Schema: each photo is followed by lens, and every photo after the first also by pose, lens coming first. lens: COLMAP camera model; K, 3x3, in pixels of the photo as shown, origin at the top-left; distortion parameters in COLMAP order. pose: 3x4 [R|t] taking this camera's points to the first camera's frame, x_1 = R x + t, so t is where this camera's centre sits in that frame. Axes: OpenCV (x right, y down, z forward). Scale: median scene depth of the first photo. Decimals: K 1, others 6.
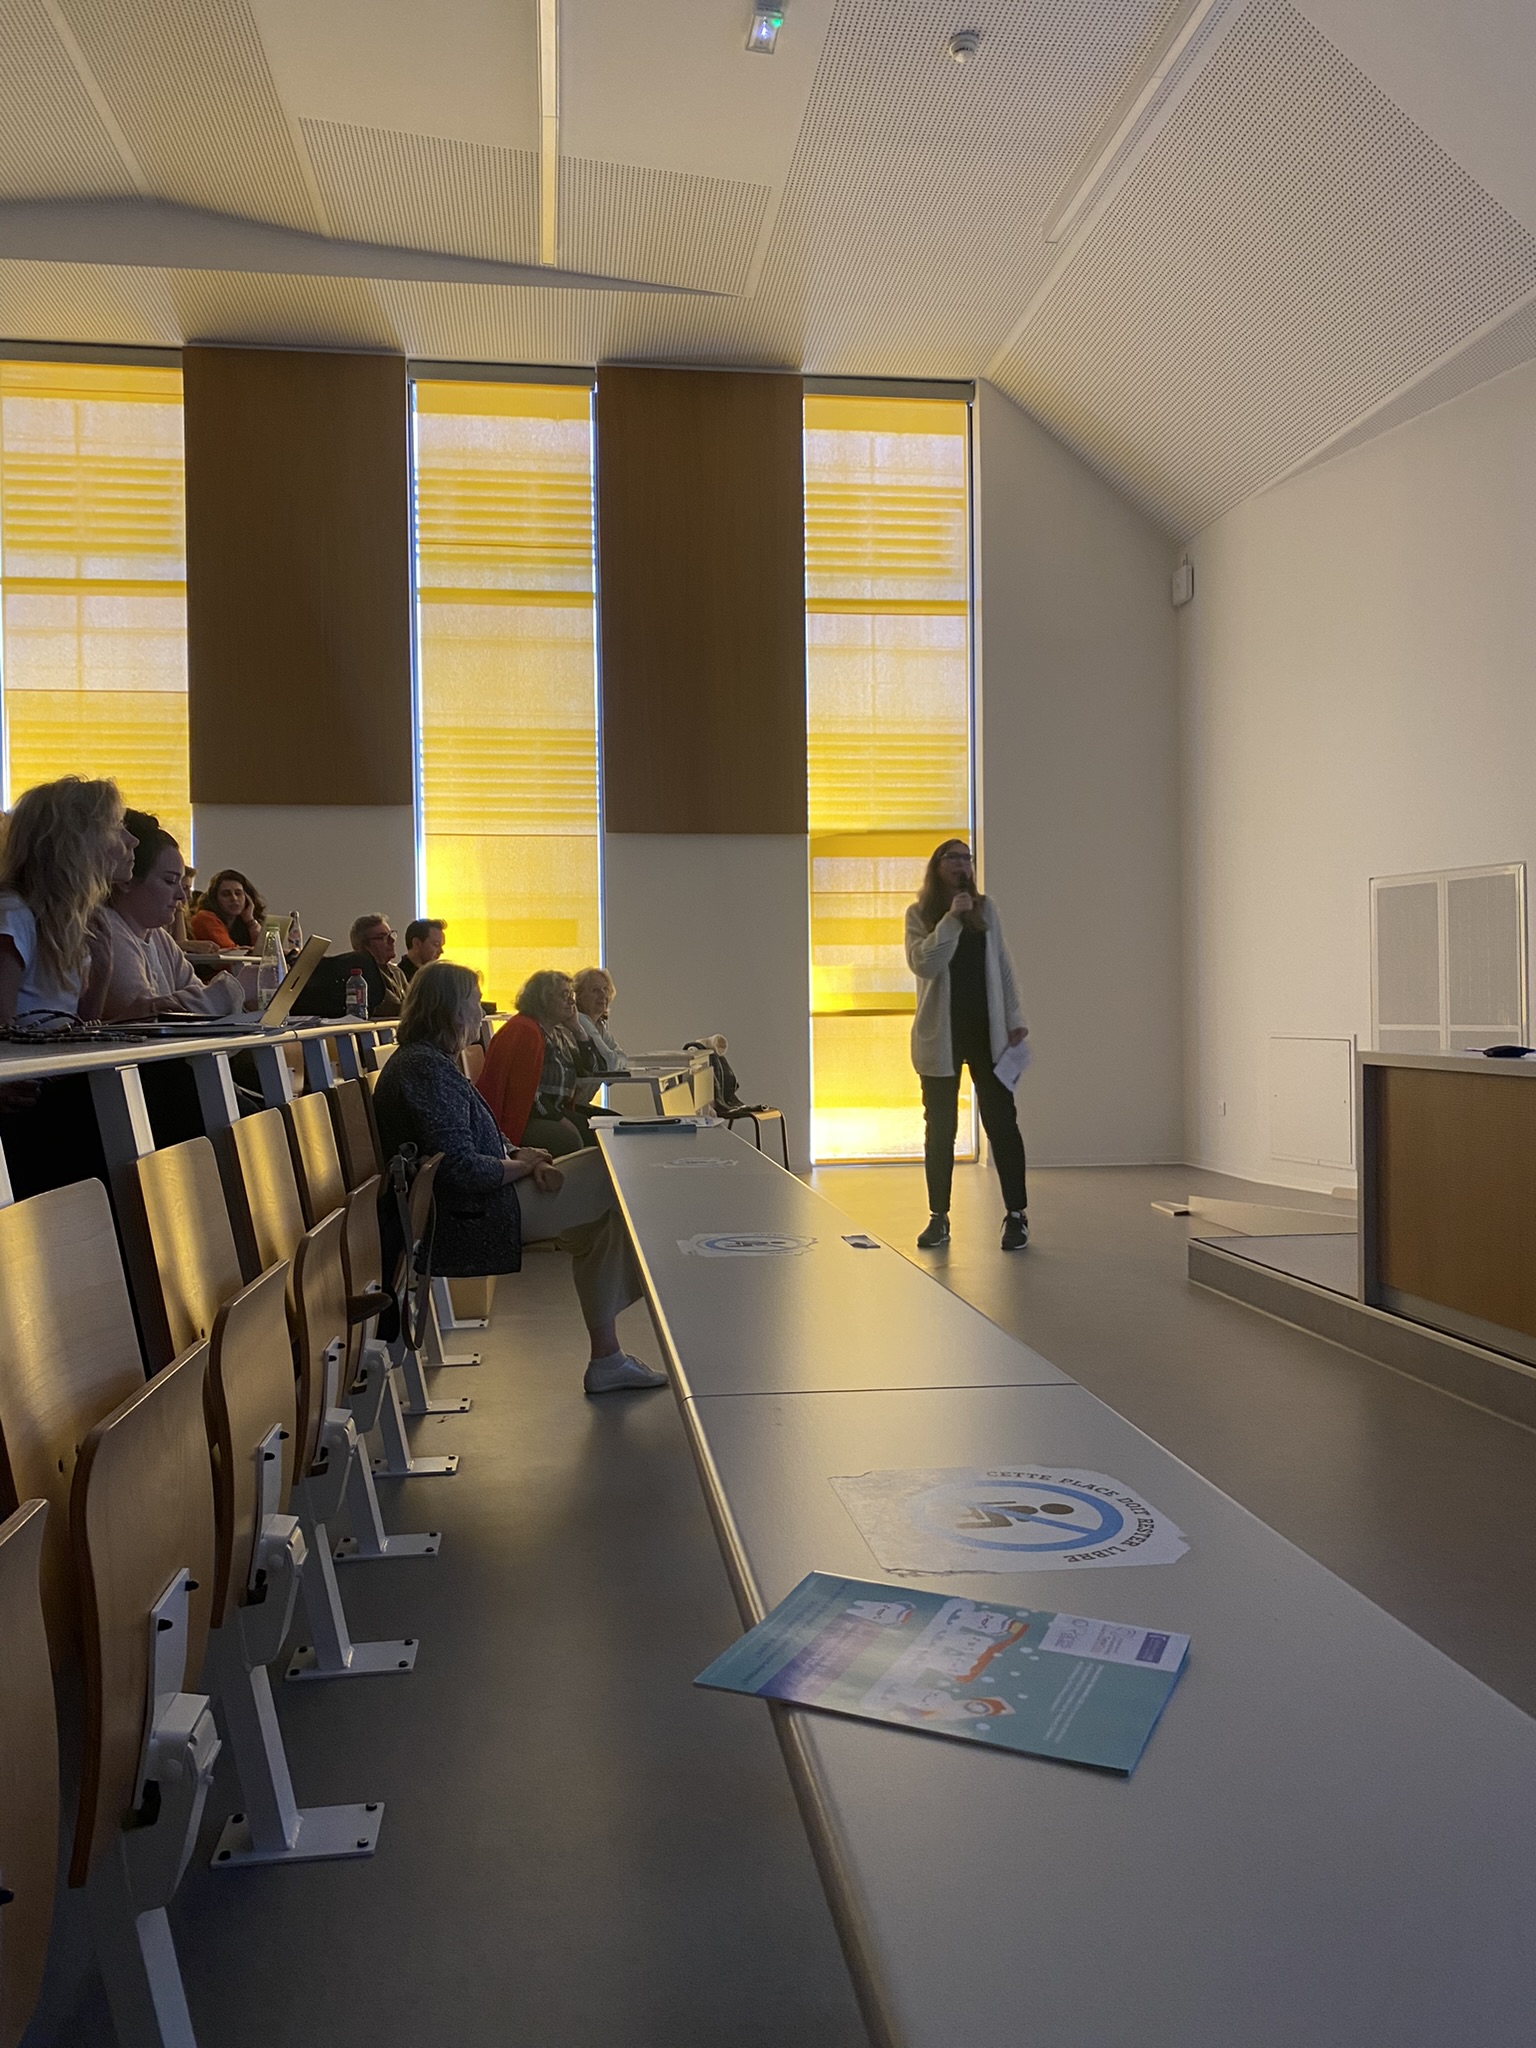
lens RADIAL K [[1542.6, 0, 790.3], [0, 1542.6, 1011.8], [0, 0, 1]] dist [0.169695, -0.274169]
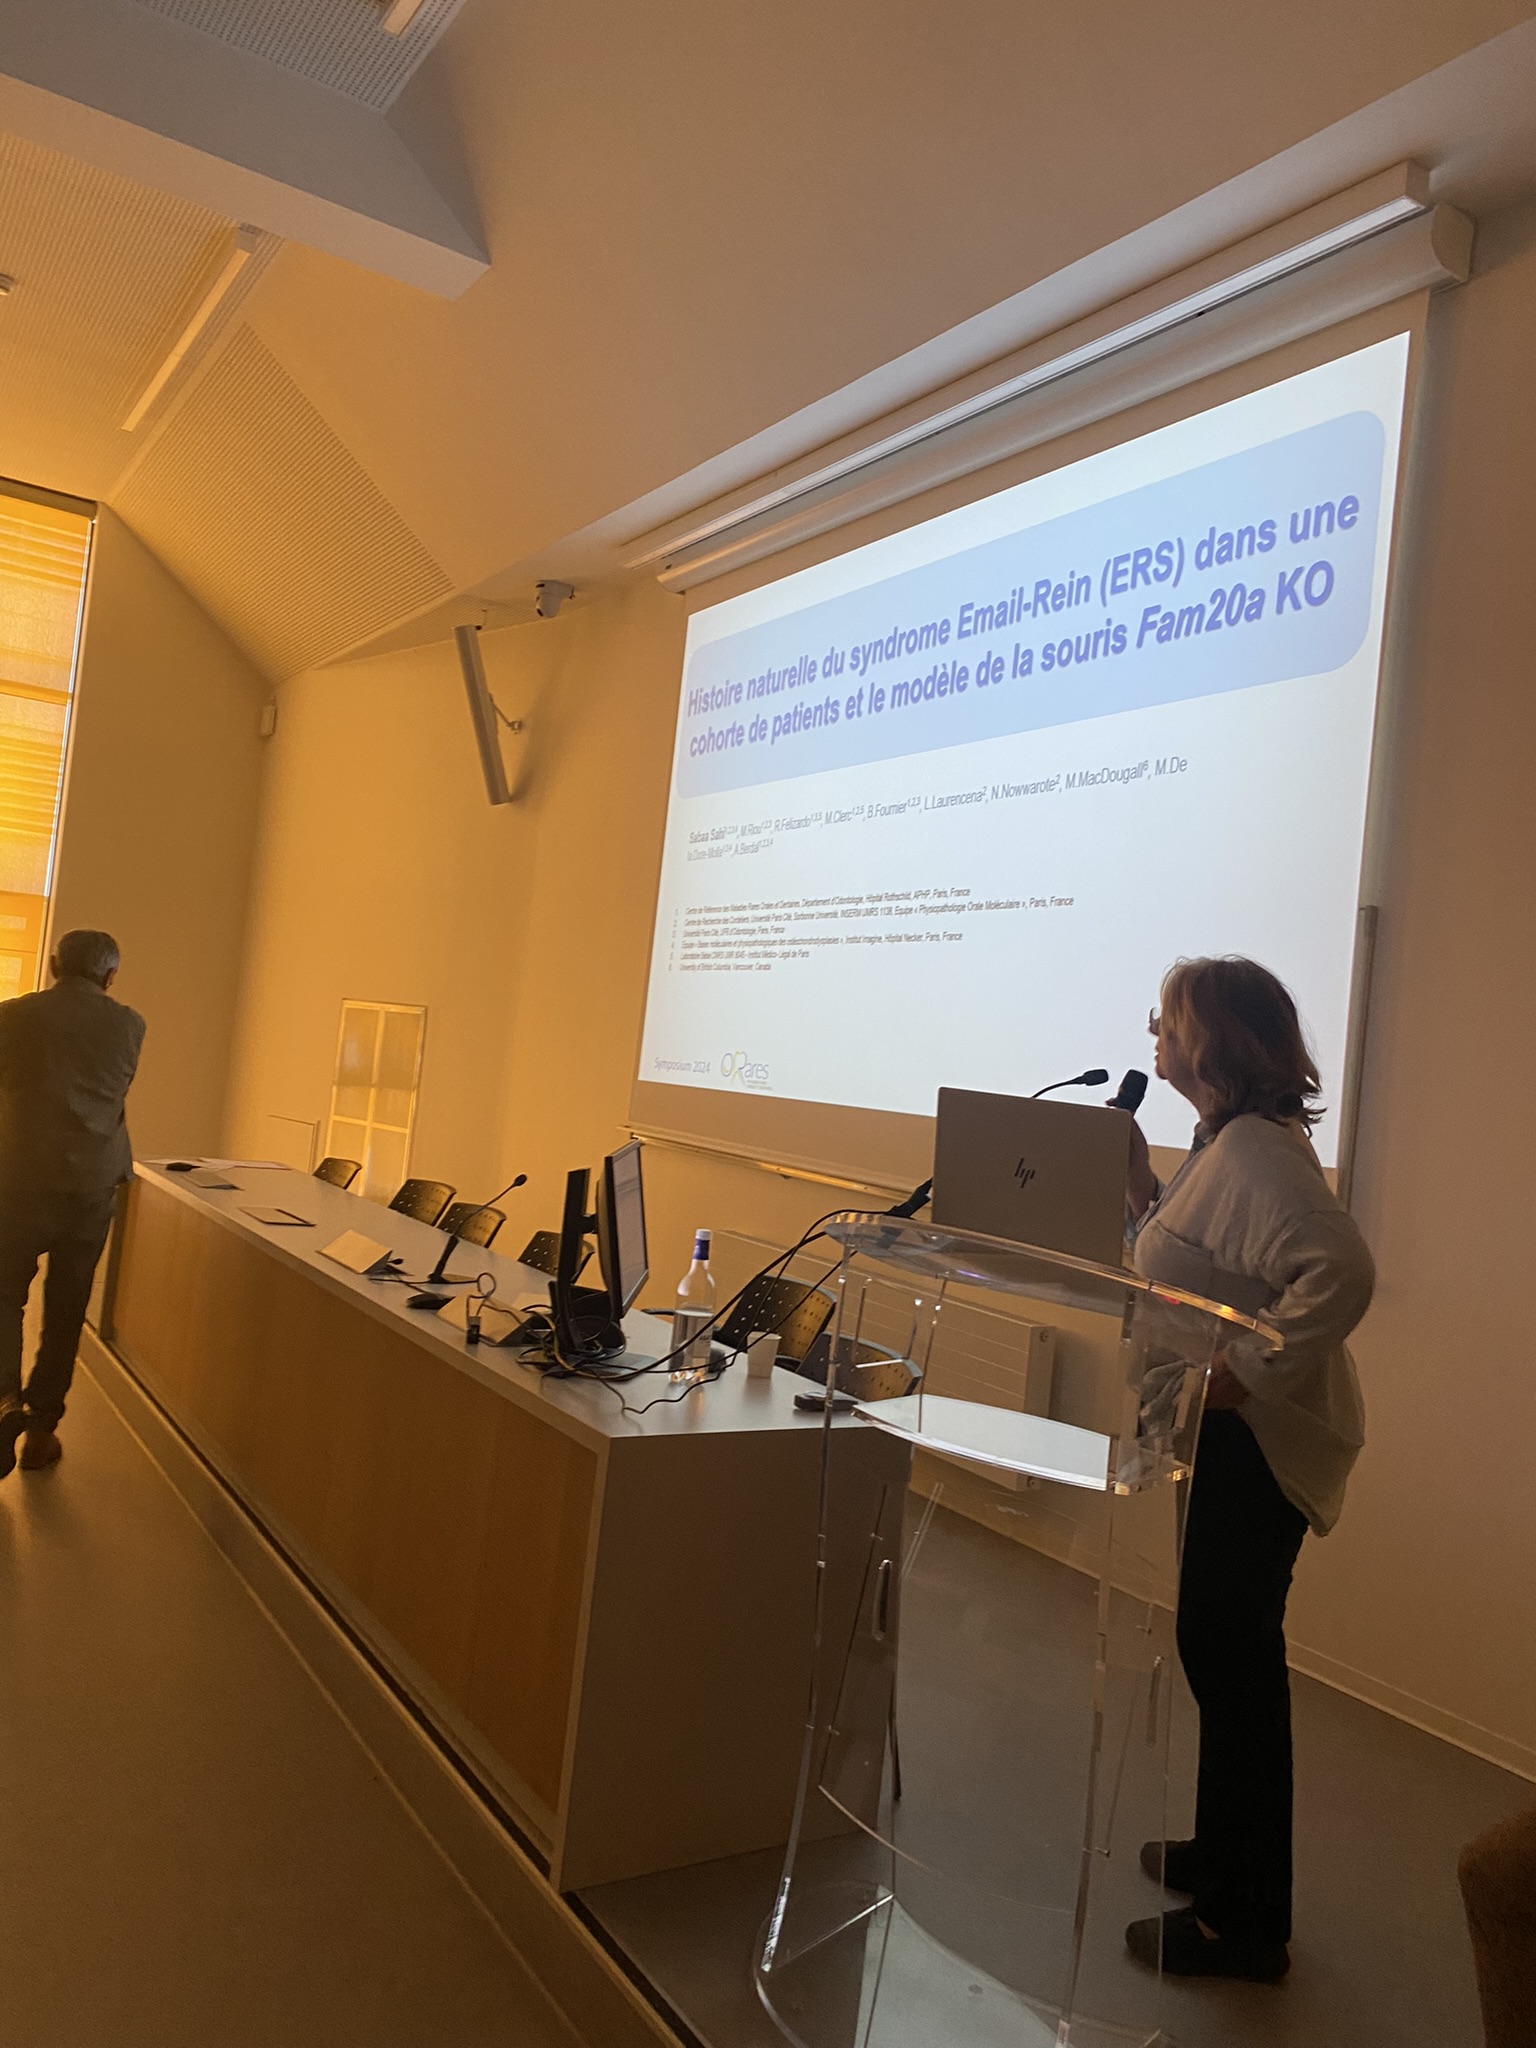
lens RADIAL K [[1551.0, 0, 793.5], [0, 1551.0, 1029.3], [0, 0, 1]] dist [0.019422, -0.010209]
pose [[0.902104, 0.120687, 0.414298, 0.175231], [-0.116784, 0.992546, -0.034846, -0.057353], [-0.415415, -0.016948, 0.909474, -0.255798]]
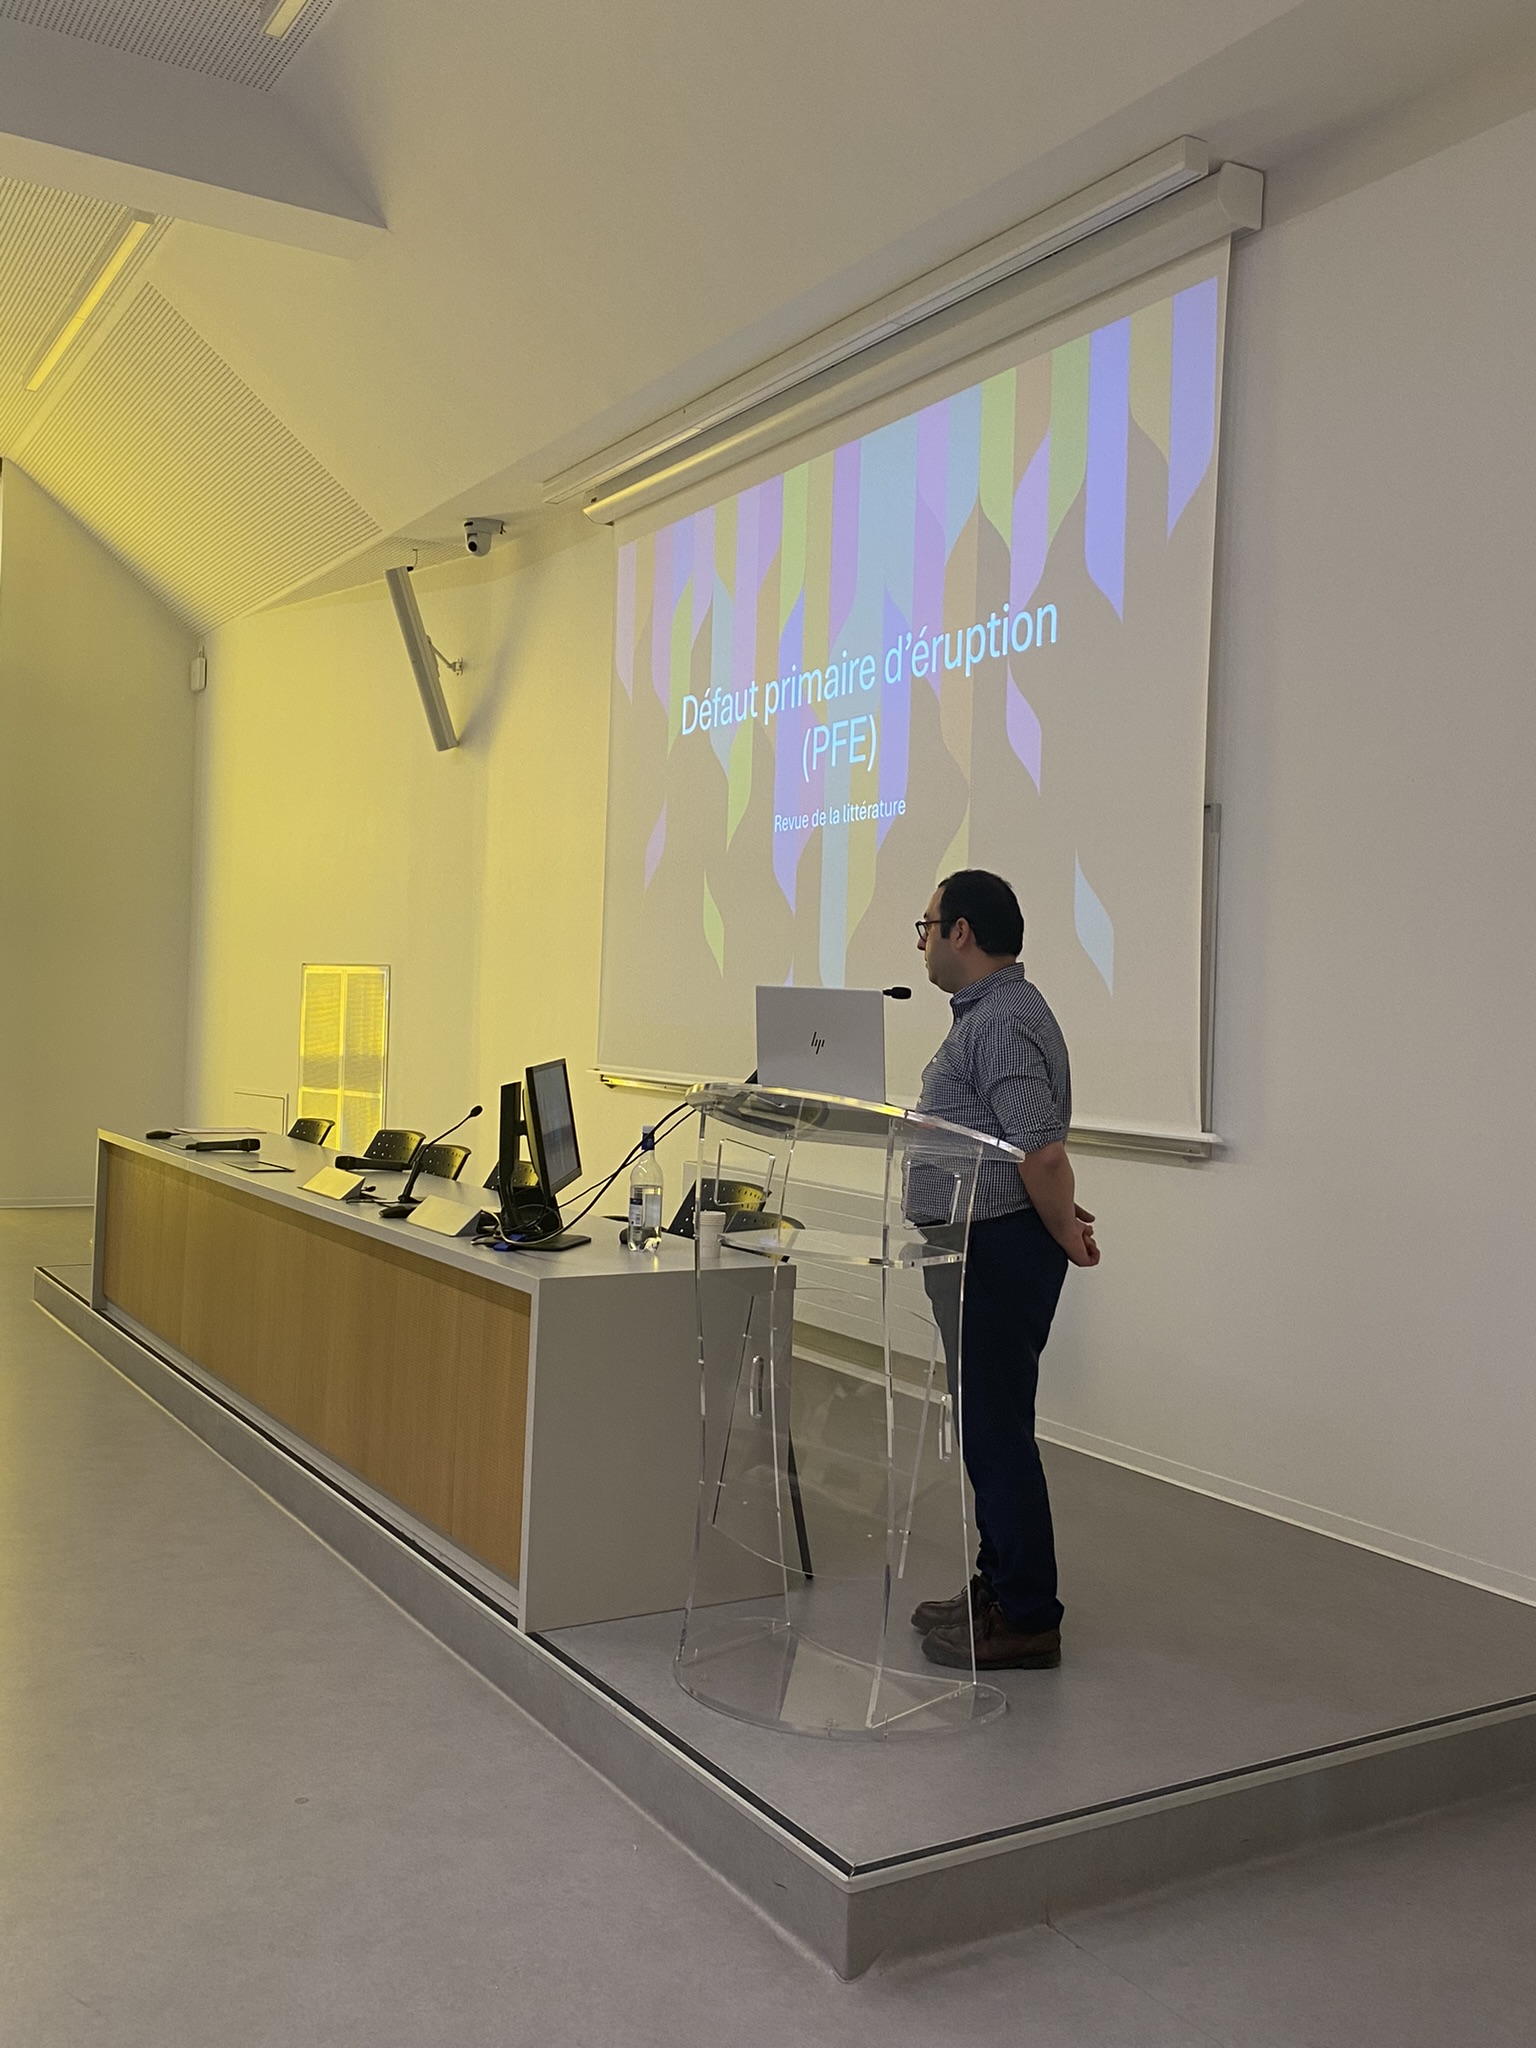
lens RADIAL K [[1861.5, 0, 805.3], [0, 1861.5, 1014.9], [0, 0, 1]] dist [0.072734, -0.151369]
pose [[0.916941, 0.041803, 0.396828, 0.150200], [-0.041957, 0.999085, -0.008297, -0.048919], [-0.396812, -0.009042, 0.917856, -0.430763]]
